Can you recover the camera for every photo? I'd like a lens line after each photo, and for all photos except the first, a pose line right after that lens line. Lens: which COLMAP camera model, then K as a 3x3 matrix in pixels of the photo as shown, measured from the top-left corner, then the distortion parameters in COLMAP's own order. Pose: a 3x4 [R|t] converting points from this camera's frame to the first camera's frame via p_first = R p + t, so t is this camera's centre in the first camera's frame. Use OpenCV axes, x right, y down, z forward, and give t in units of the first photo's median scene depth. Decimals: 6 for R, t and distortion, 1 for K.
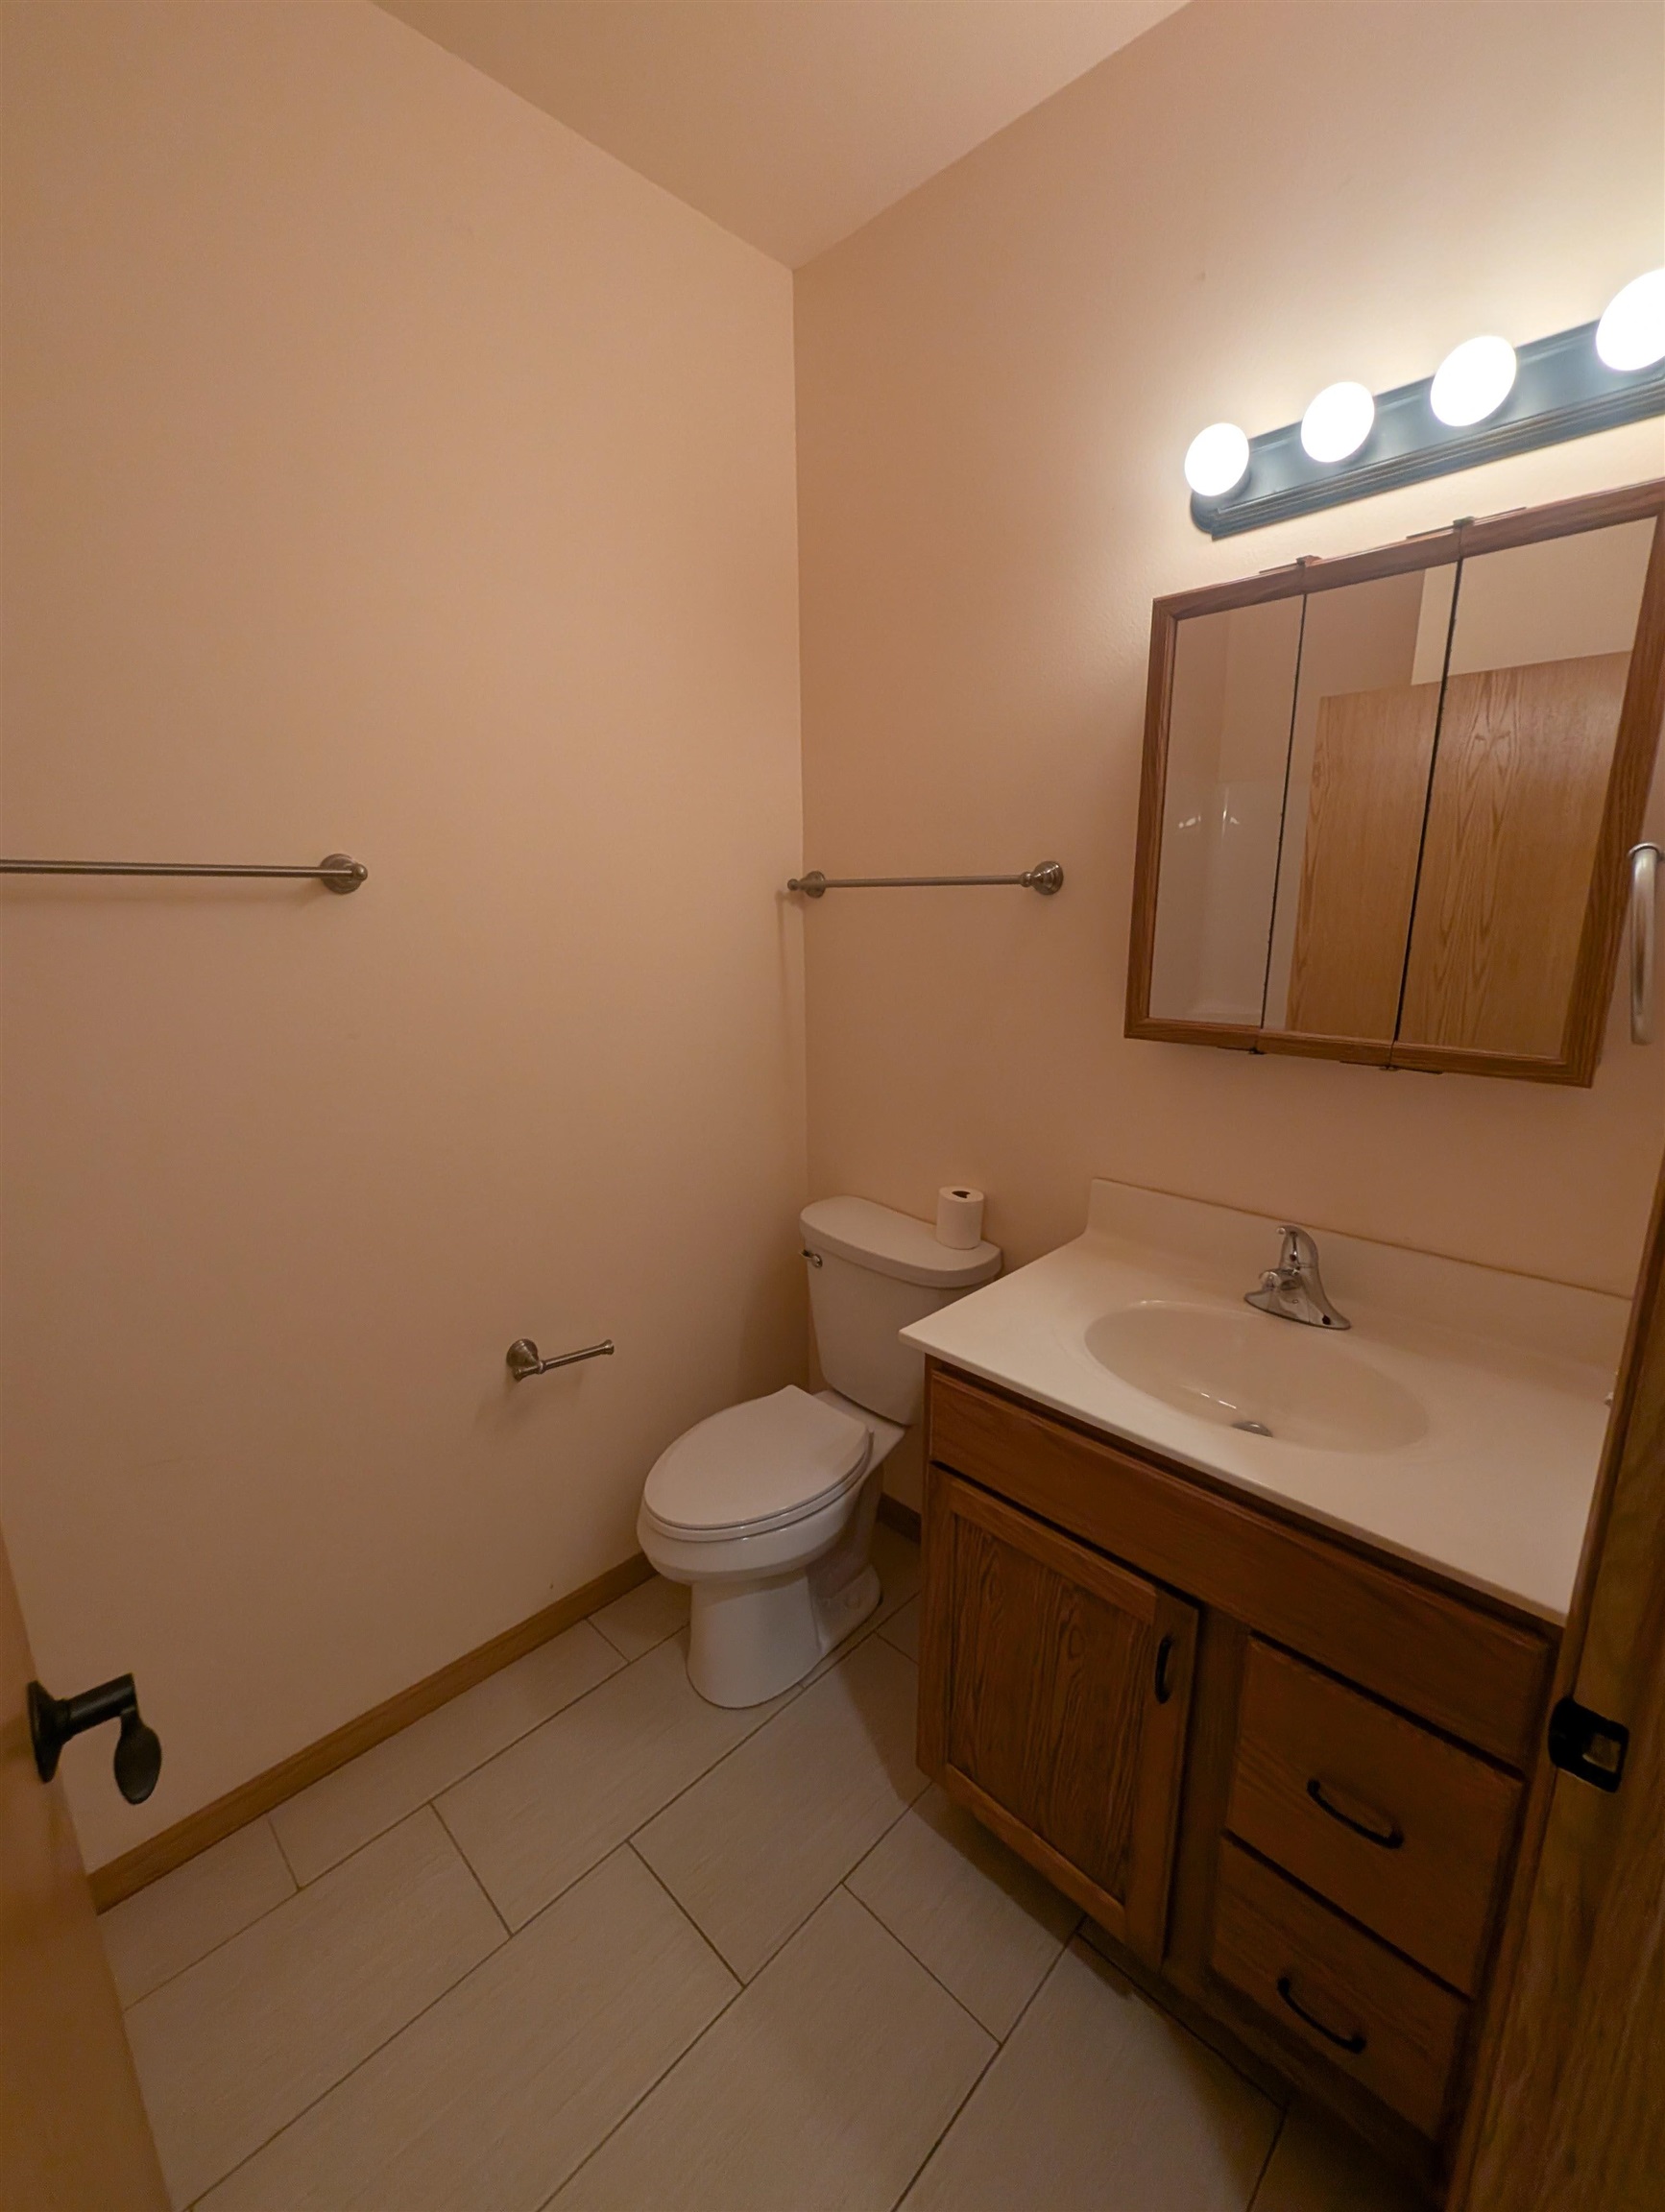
lens RADIAL K [[909.1, 0, 843.8], [0, 909.1, 1091.5], [0, 0, 1]] dist [0.001824, 0.000119]
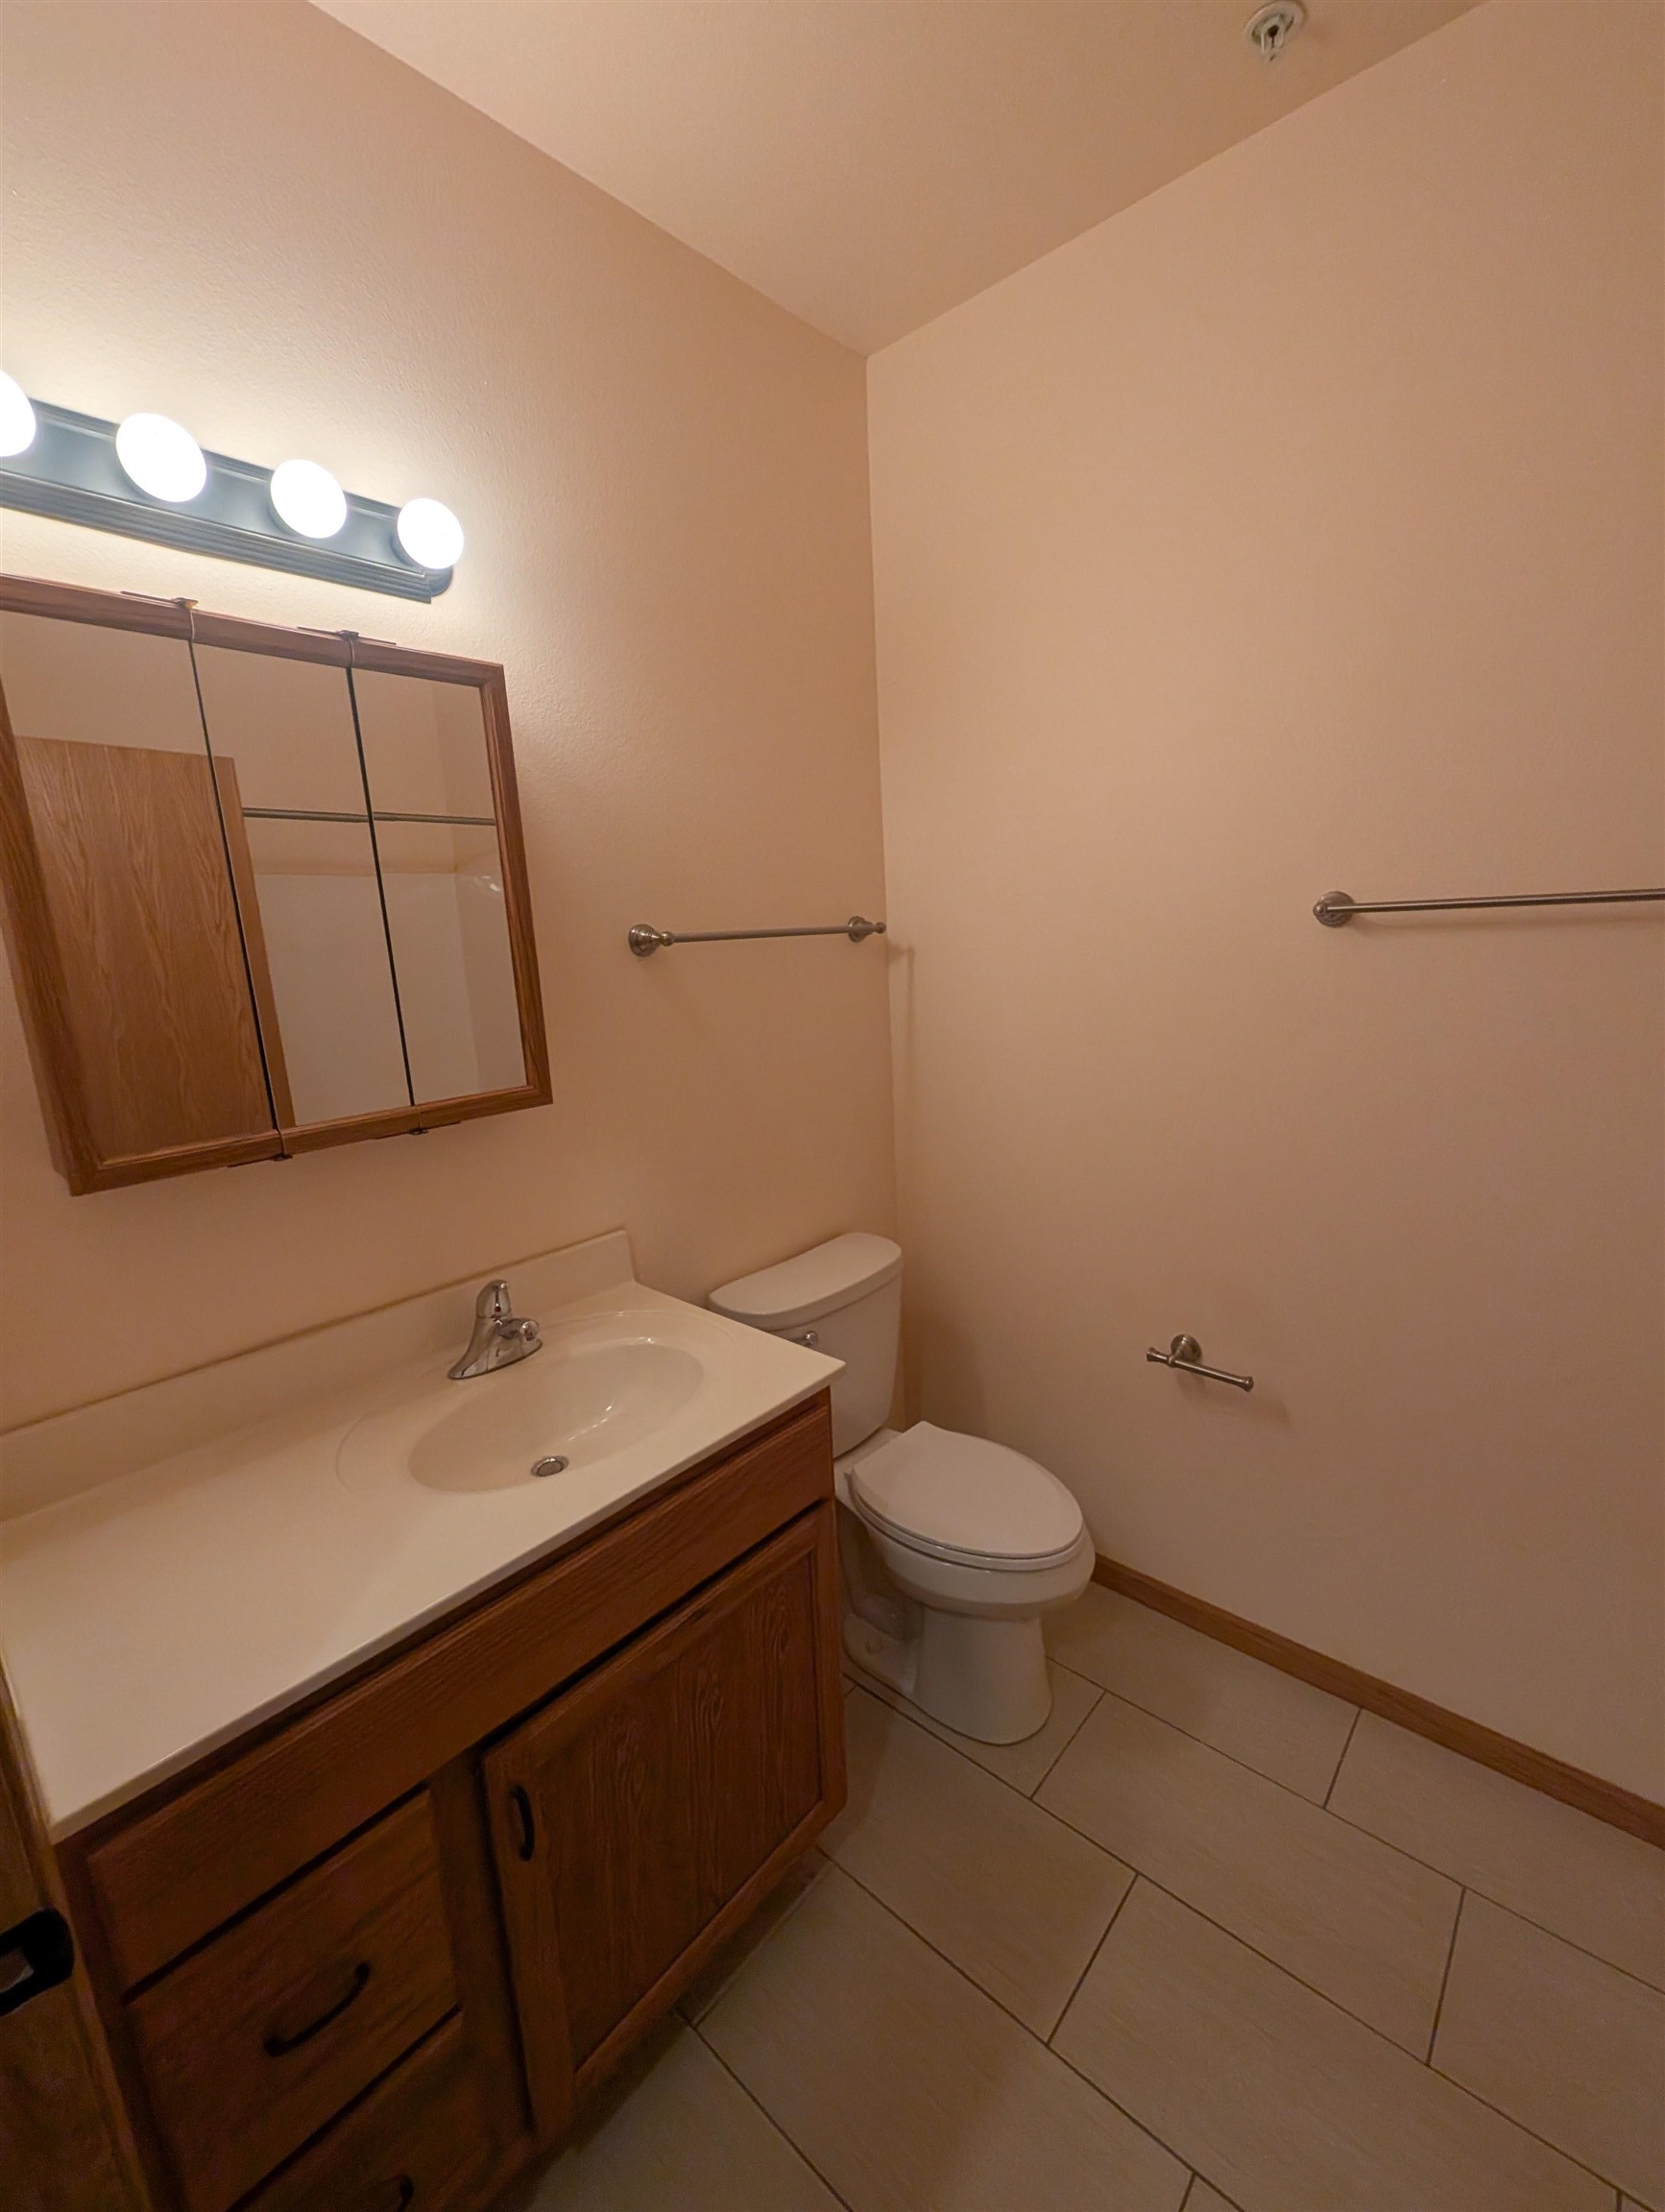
lens RADIAL K [[909.1, 0, 845.0], [0, 909.1, 1121.2], [0, 0, 1]] dist [0.001824, 0.000119]
pose [[-0.061427, -0.189137, 0.980028, -0.517506], [0.269561, 0.942252, 0.198742, -0.124203], [-0.961022, 0.276386, -0.006896, 0.570670]]
